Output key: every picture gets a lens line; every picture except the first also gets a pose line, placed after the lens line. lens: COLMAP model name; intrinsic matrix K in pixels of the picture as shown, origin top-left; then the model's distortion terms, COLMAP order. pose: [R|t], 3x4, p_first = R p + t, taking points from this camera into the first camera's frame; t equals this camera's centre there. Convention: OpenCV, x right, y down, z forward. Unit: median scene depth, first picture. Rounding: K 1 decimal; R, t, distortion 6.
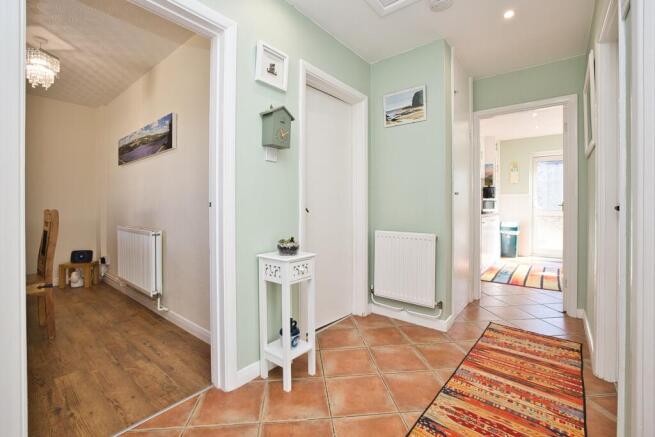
lens RADIAL K [[287.1, 0, 326.3], [0, 287.1, 210.5], [0, 0, 1]] dist [0.000343, 0.000453]
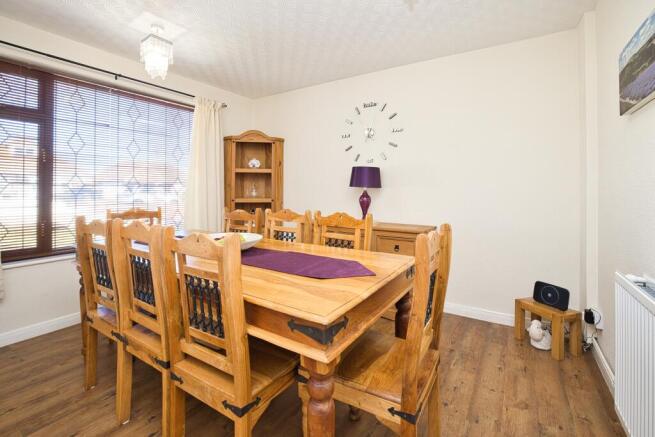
lens RADIAL K [[295.2, 0, 328.1], [0, 295.2, 189.9], [0, 0, 1]] dist [-0.001312, -0.000196]
pose [[0.116102, -0.001150, -0.993237, -0.363674], [-0.009506, 0.999952, -0.002269, -0.046010], [0.993192, 0.009705, 0.116086, 0.552198]]
